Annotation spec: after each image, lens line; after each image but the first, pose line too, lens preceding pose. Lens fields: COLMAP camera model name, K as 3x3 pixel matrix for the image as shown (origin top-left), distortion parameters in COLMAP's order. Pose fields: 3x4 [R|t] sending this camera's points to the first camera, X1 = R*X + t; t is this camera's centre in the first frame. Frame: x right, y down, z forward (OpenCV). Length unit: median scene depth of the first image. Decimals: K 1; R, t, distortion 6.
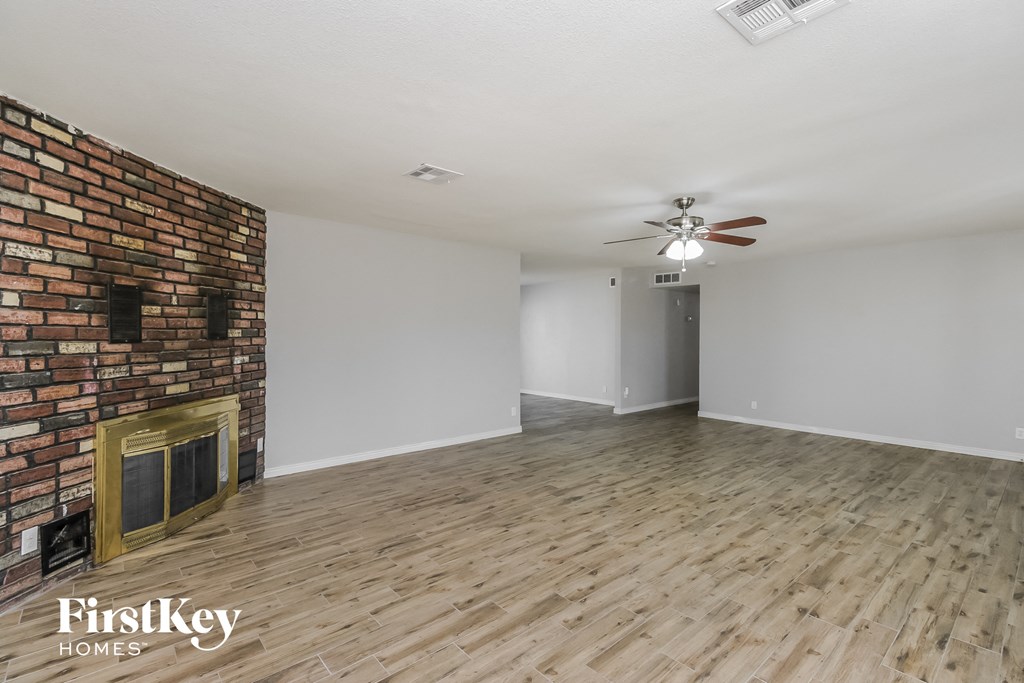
lens RADIAL K [[477.6, 0, 512.0], [0, 477.6, 341.5], [0, 0, 1]] dist [0.032729, -0.015138]
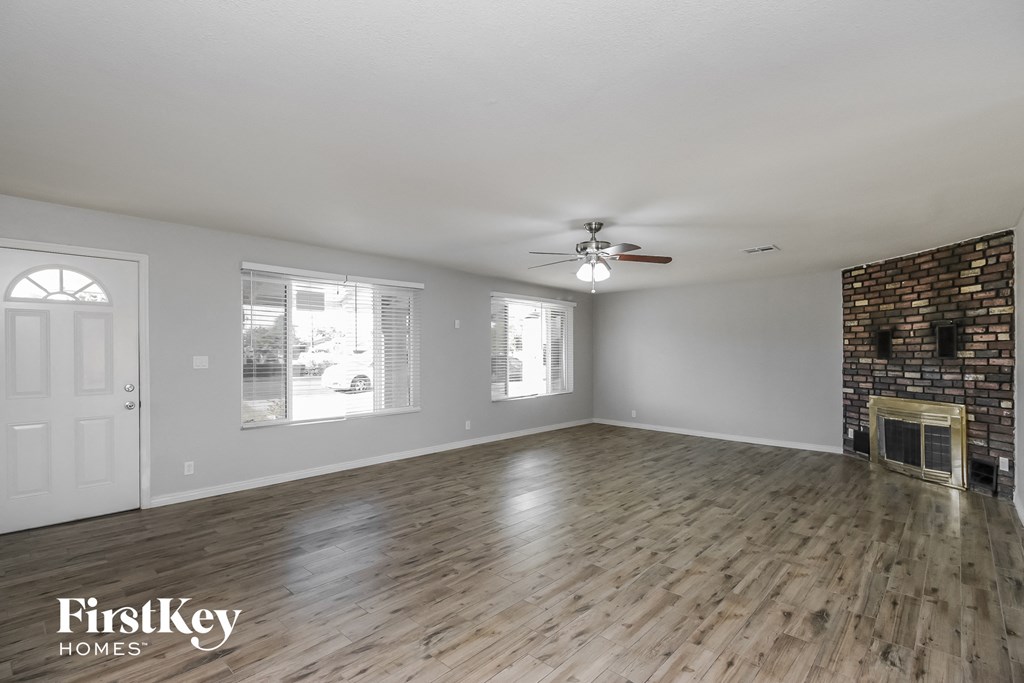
lens RADIAL K [[477.6, 0, 512.0], [0, 477.6, 341.5], [0, 0, 1]] dist [0.032729, -0.015138]
pose [[-0.995450, -0.004629, -0.095171, 0.780888], [-0.003837, 0.999956, -0.008504, -0.041092], [0.095206, -0.008100, -0.995425, 2.479049]]
